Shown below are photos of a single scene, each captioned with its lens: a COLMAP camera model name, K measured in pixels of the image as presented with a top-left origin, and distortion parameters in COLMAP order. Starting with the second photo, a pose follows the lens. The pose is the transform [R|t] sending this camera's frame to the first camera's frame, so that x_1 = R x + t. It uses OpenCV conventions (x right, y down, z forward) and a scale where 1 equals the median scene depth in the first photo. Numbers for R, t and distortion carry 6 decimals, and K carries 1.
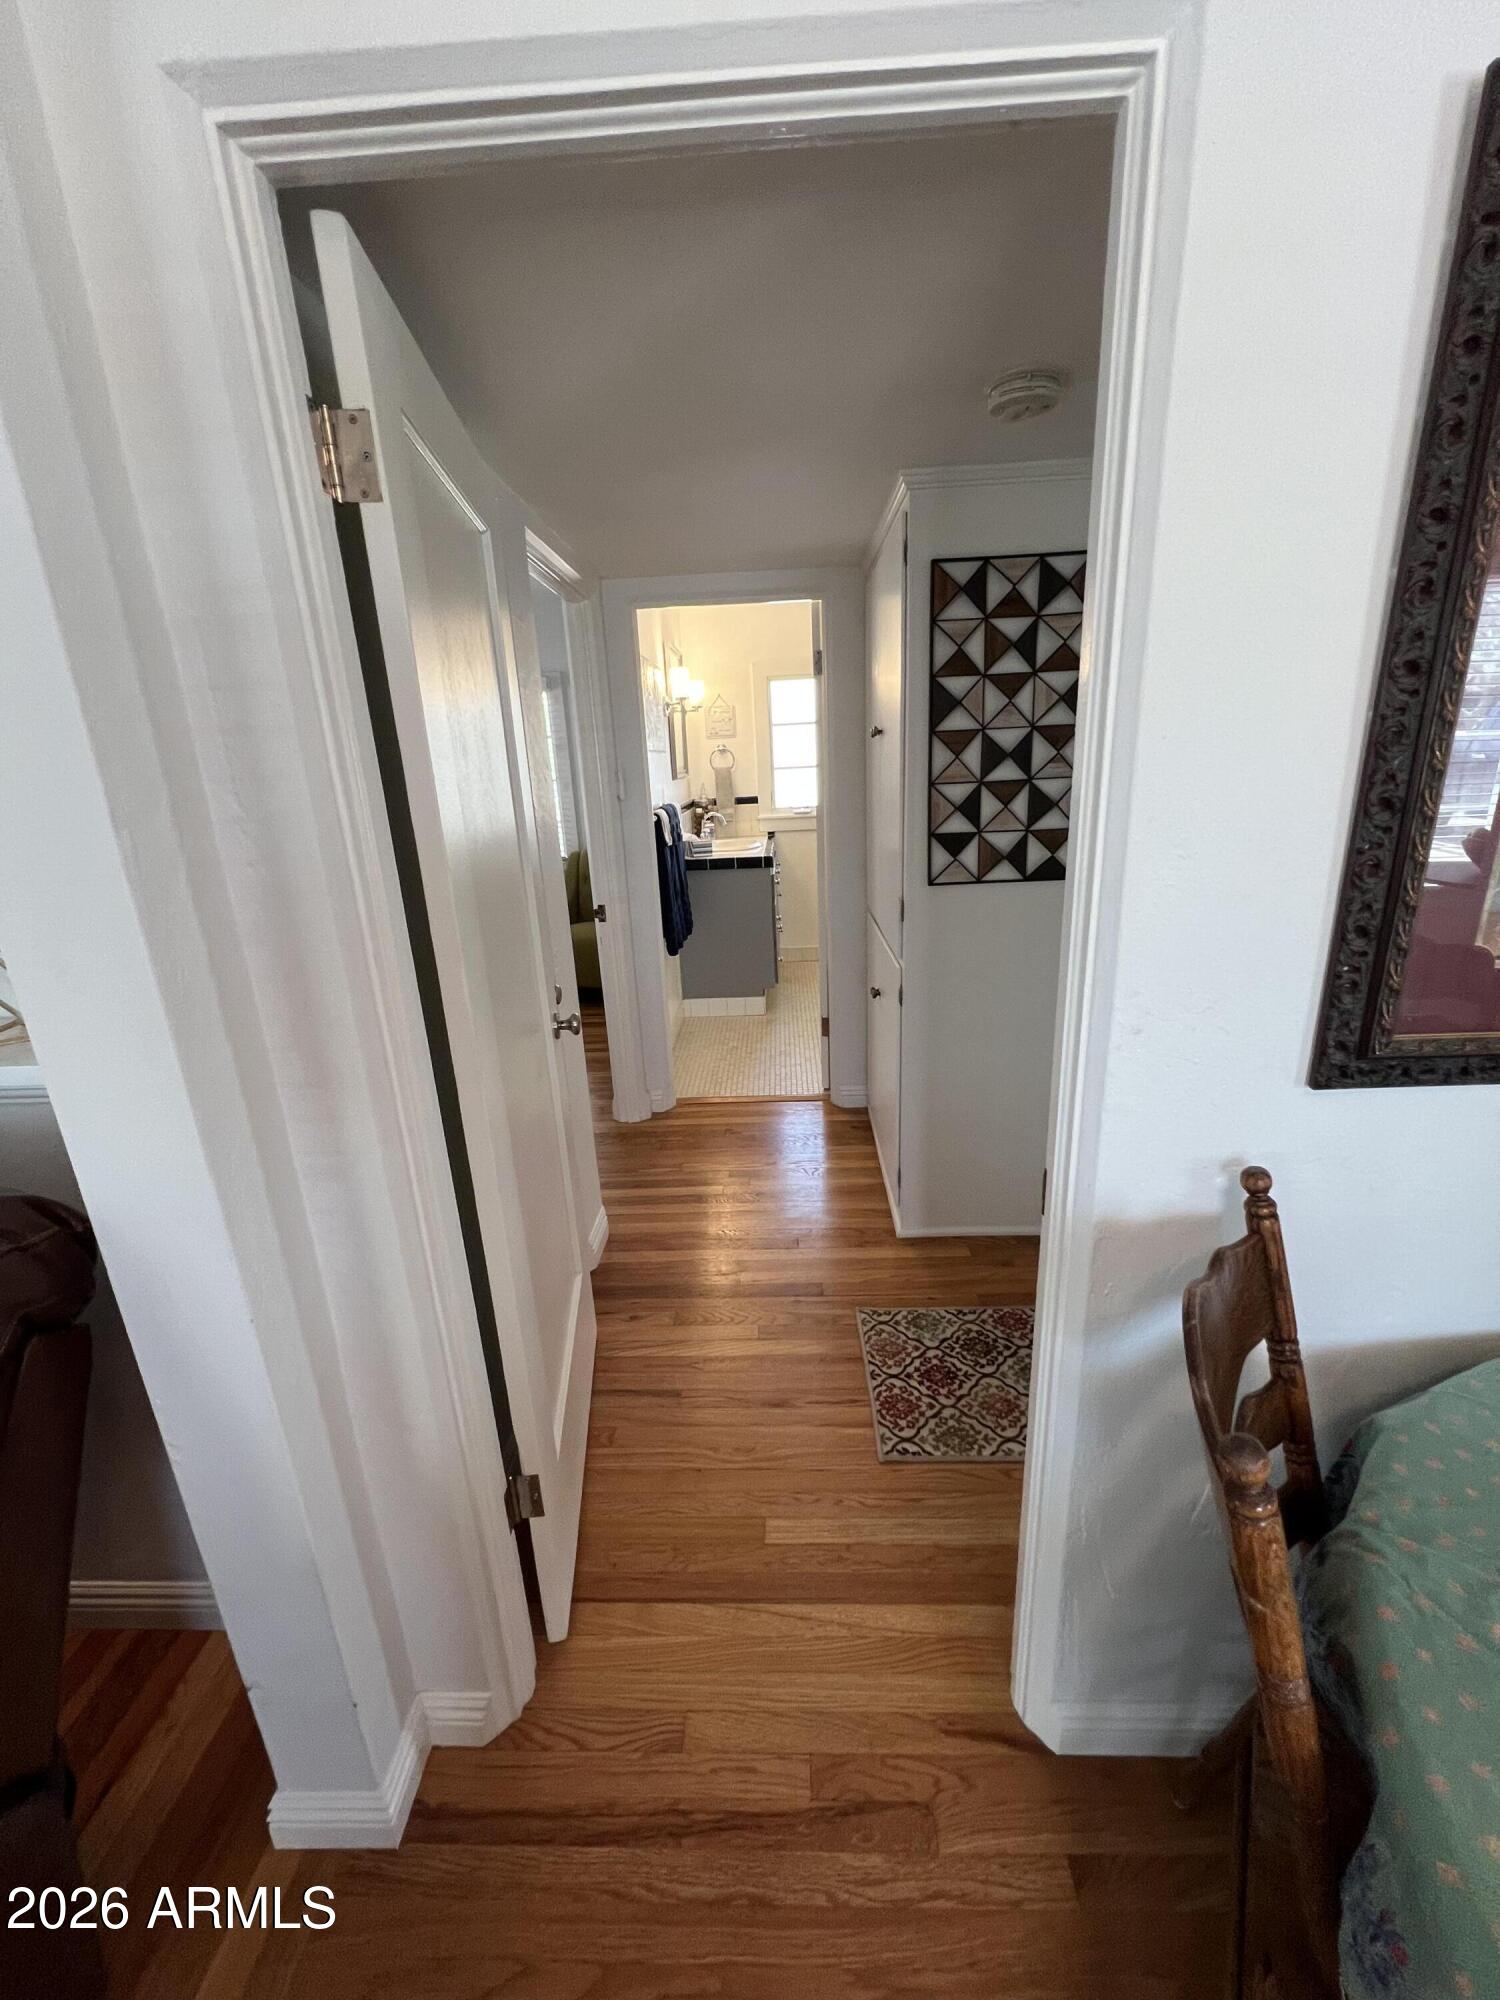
lens RADIAL K [[802.7, 0, 755.7], [0, 802.7, 1004.9], [0, 0, 1]] dist [0.001415, 0.001048]
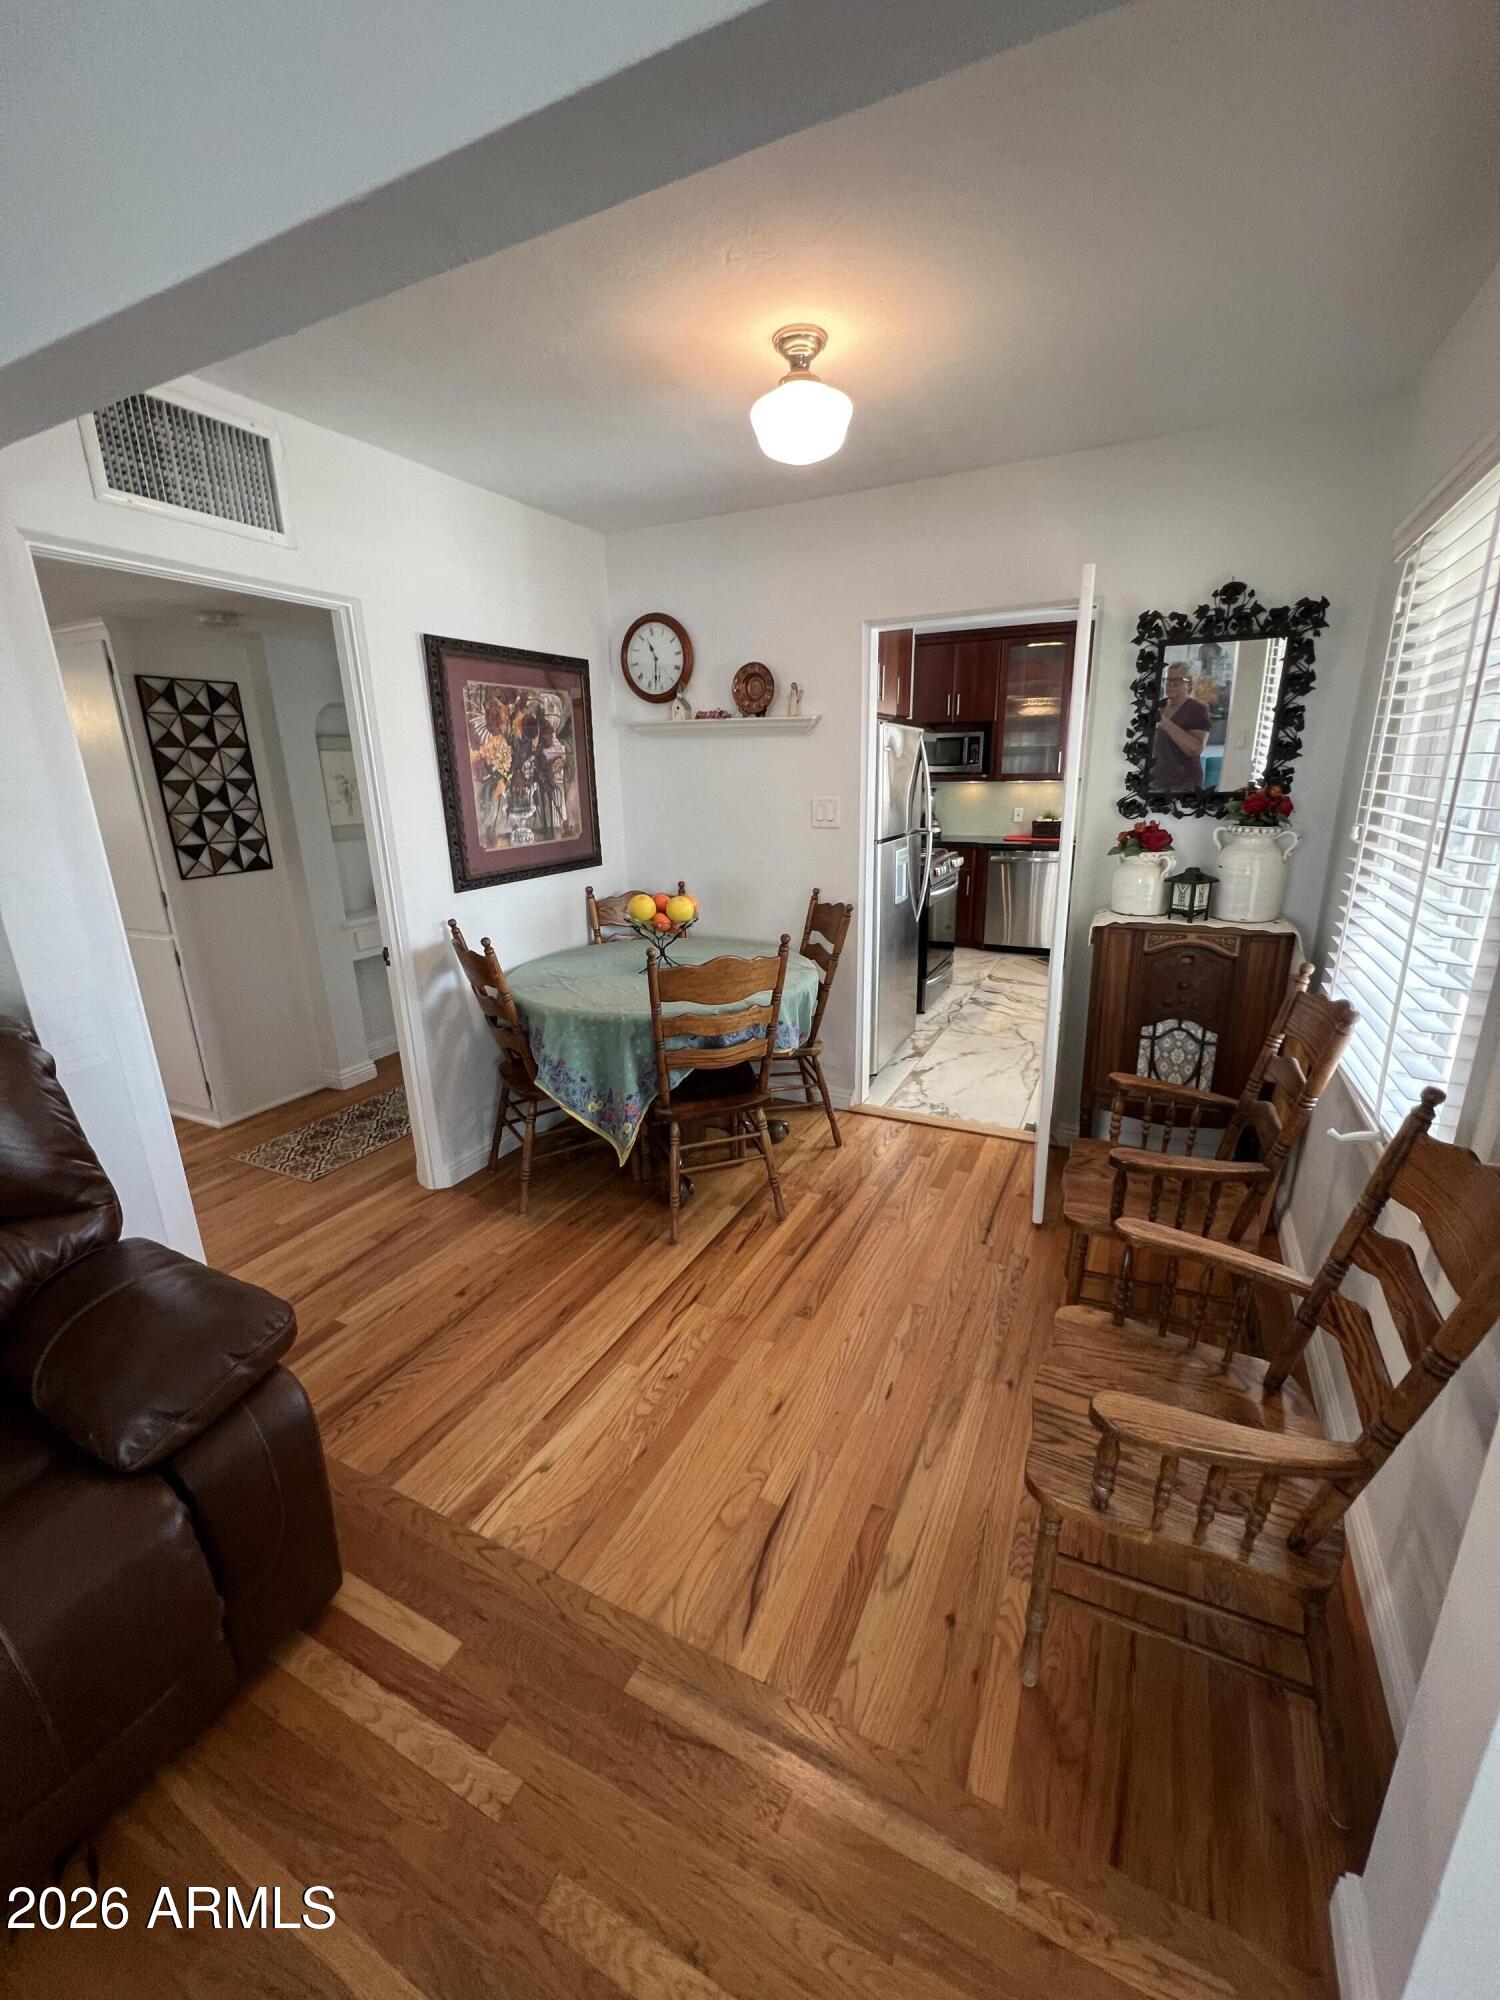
lens RADIAL K [[798.8, 0, 750.0], [0, 798.8, 1000.0], [0, 0, 1]] dist [-0.002741, -0.000077]
pose [[0.423281, -0.219661, 0.878966, -0.751884], [0.271957, 0.956229, 0.108004, 0.210332], [-0.864218, 0.193325, 0.464492, -0.626341]]
